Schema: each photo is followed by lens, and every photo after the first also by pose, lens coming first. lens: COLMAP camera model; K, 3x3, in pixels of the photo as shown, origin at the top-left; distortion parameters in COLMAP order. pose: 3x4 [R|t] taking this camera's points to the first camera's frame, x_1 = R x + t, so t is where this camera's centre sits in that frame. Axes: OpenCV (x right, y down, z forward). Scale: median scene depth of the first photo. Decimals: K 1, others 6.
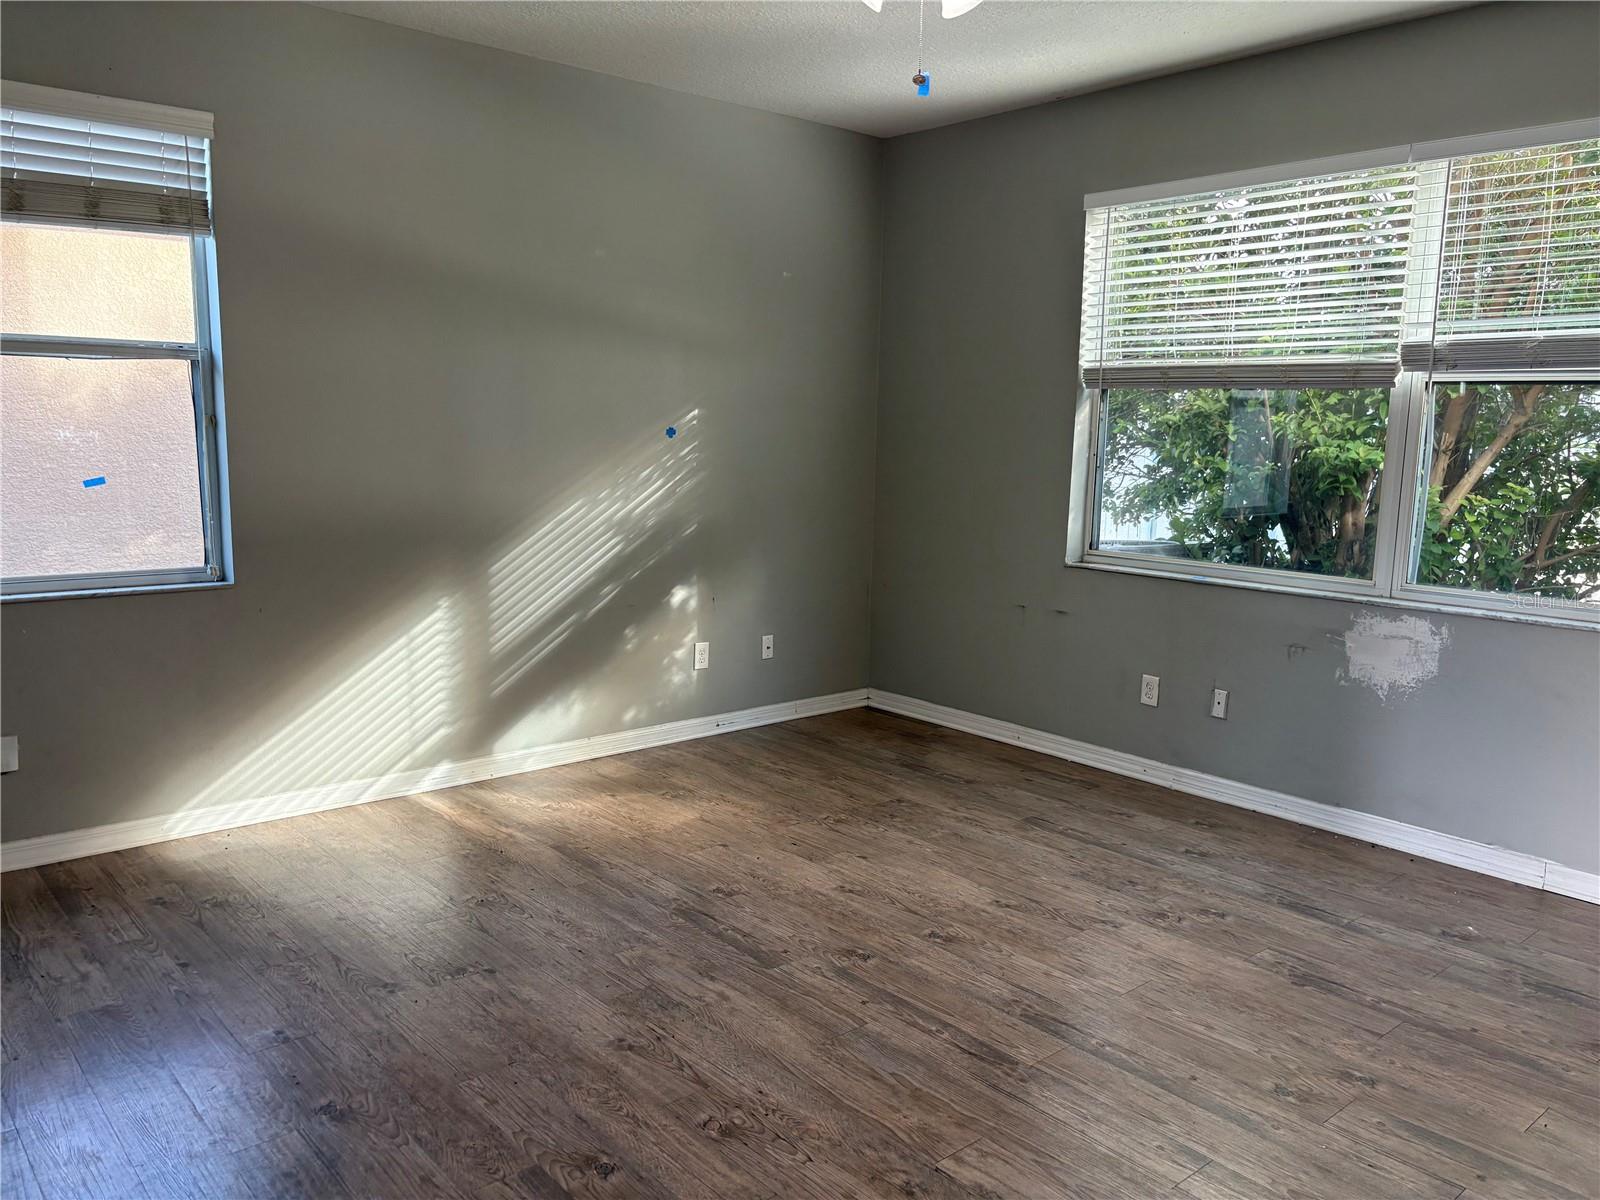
lens RADIAL K [[1211.0, 0, 805.8], [0, 1211.0, 620.4], [0, 0, 1]] dist [0.028478, -0.030541]
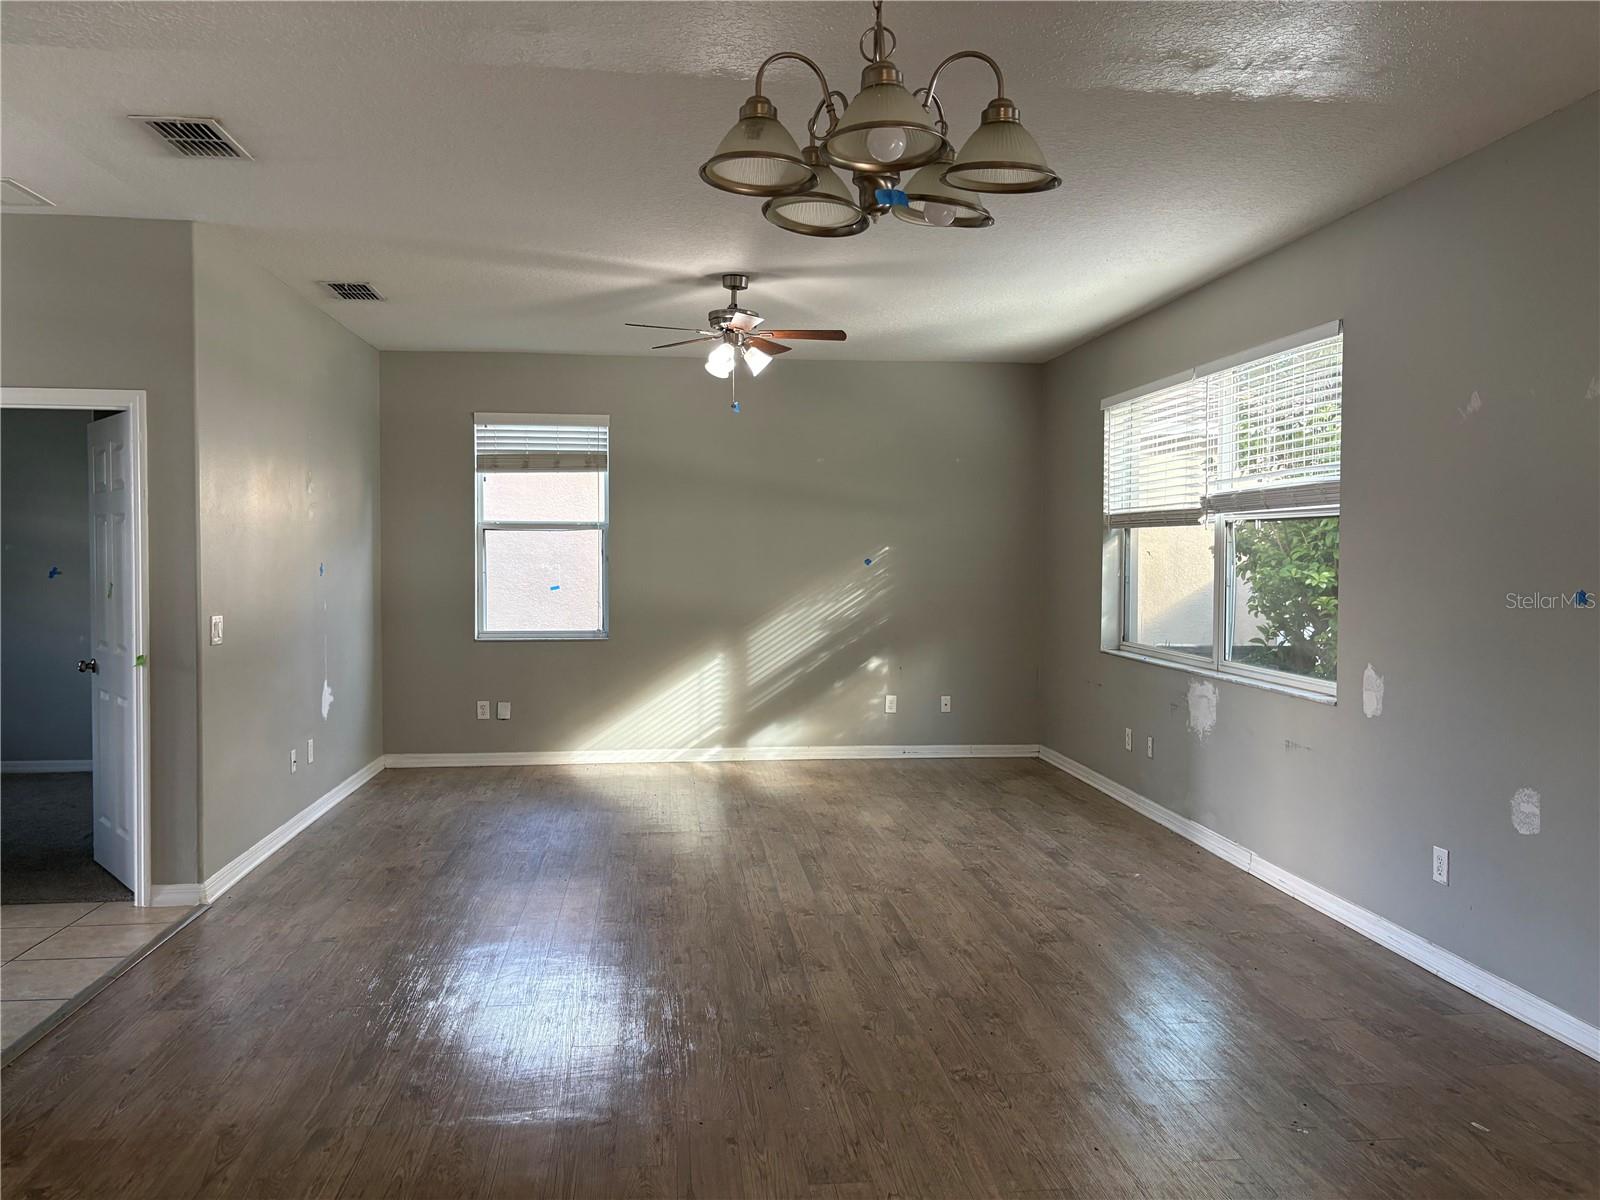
lens RADIAL K [[1211.0, 0, 785.4], [0, 1211.0, 578.2], [0, 0, 1]] dist [0.028478, -0.030541]
pose [[0.814321, -0.003549, -0.580404, 0.808936], [-0.083770, 0.988793, -0.123579, 0.083655], [0.574338, 0.149253, 0.804897, -0.400235]]
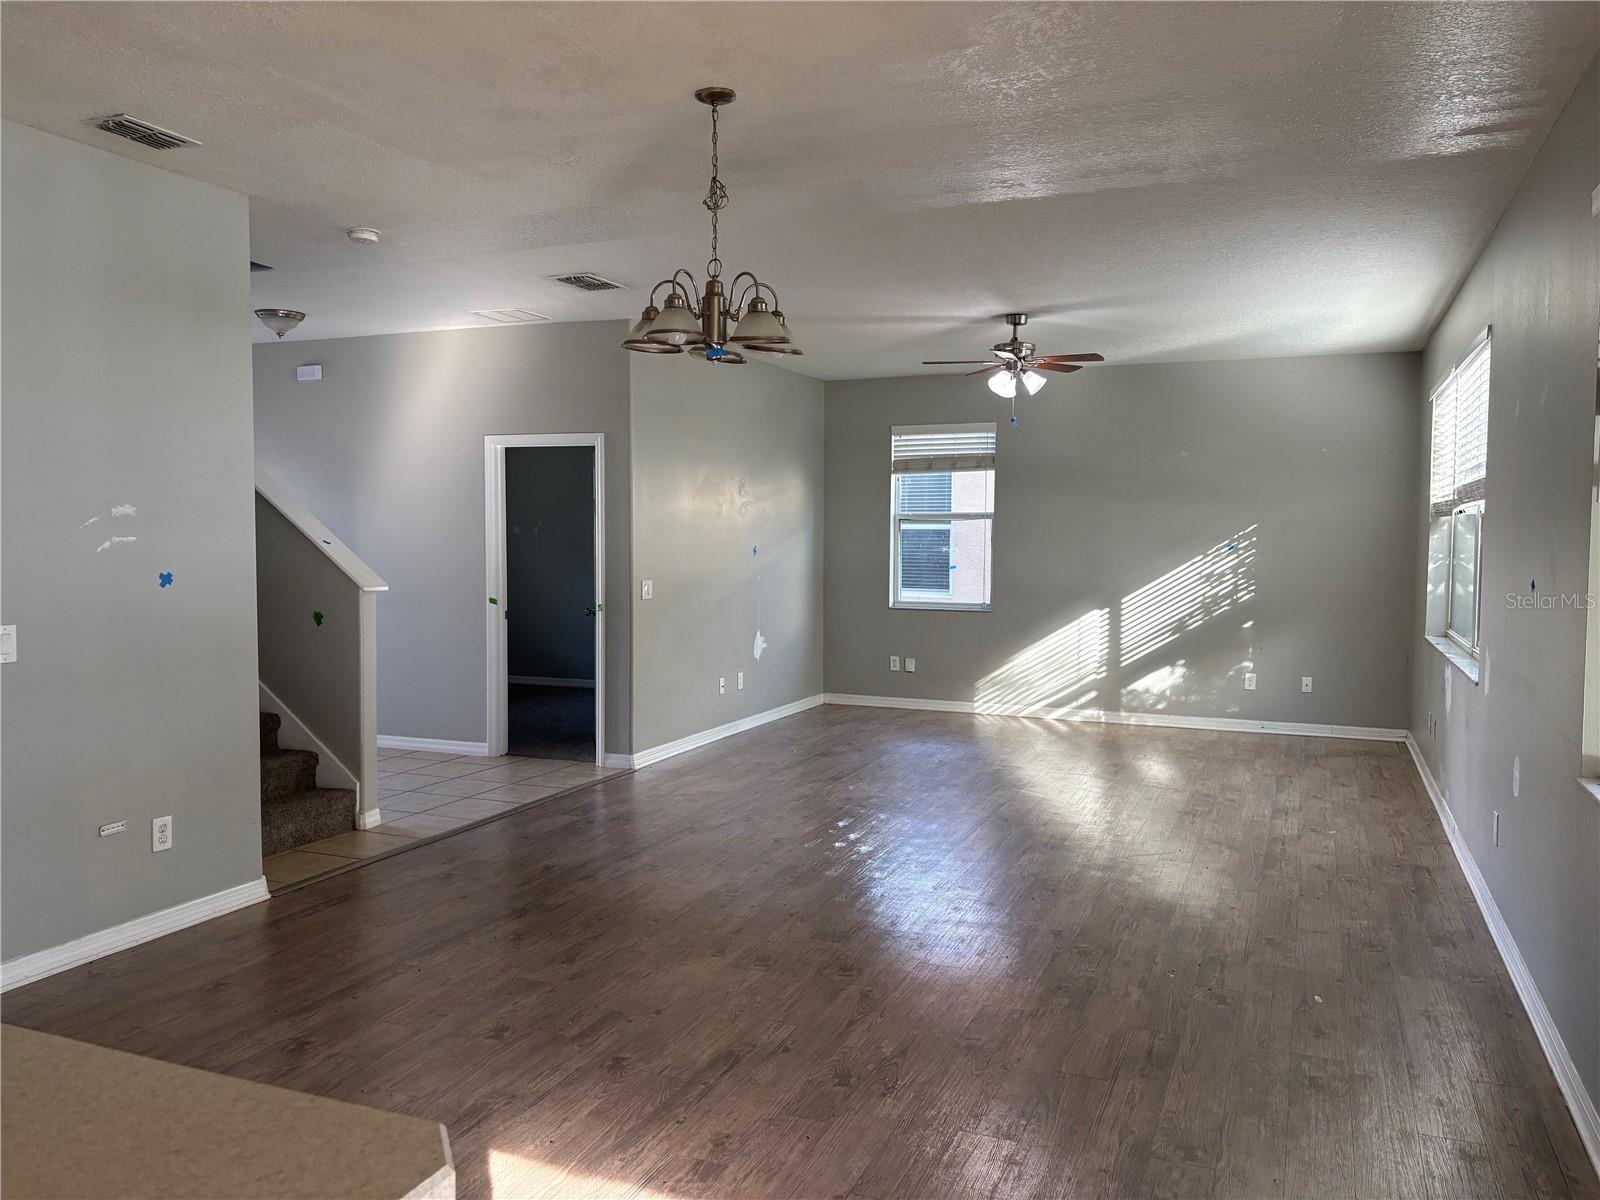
lens RADIAL K [[1211.0, 0, 804.9], [0, 1211.0, 593.7], [0, 0, 1]] dist [0.028478, -0.030541]
pose [[0.429128, 0.029384, -0.902766, 1.332174], [-0.144223, 0.988877, -0.036369, 0.070461], [0.891655, 0.145807, 0.428592, -0.317693]]
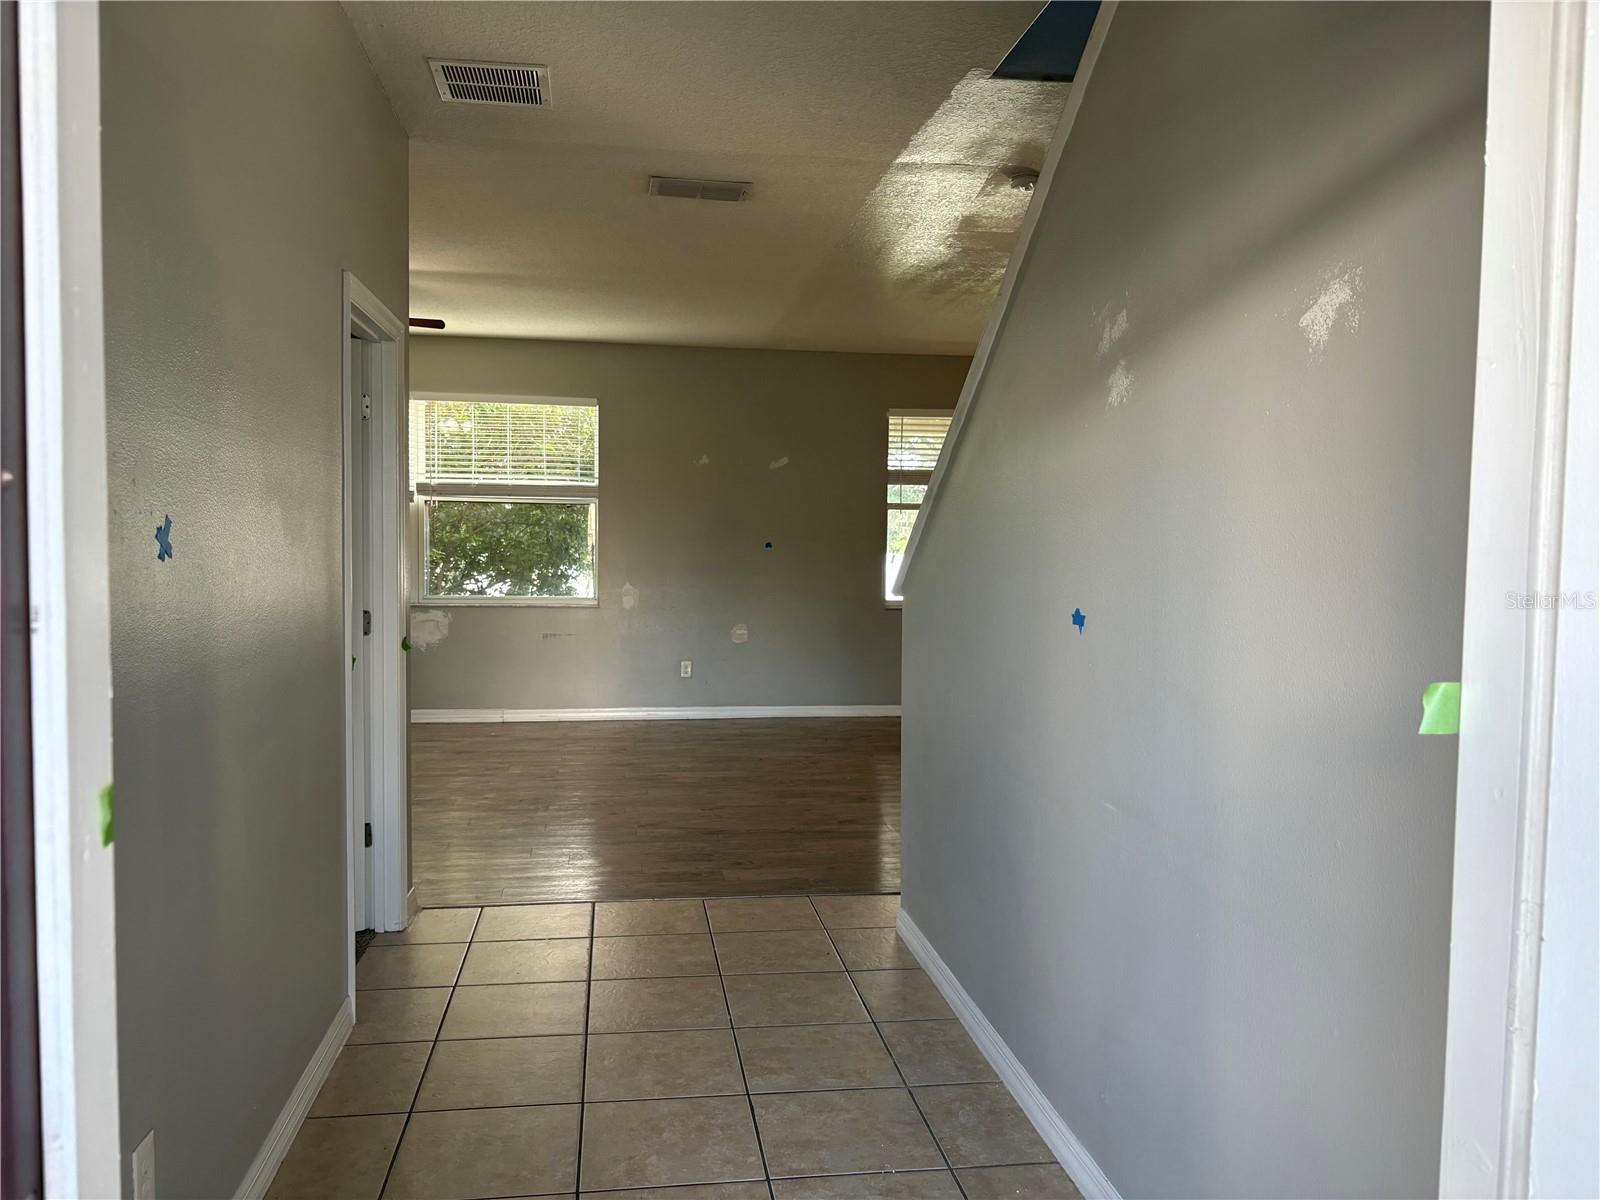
lens RADIAL K [[1211.0, 0, 796.0], [0, 1211.0, 603.4], [0, 0, 1]] dist [0.028478, -0.030541]
pose [[0.539864, -0.055094, 0.839947, -0.815518], [0.134916, 0.990619, -0.021738, 0.101765], [-0.830870, 0.125058, 0.542232, -0.582764]]
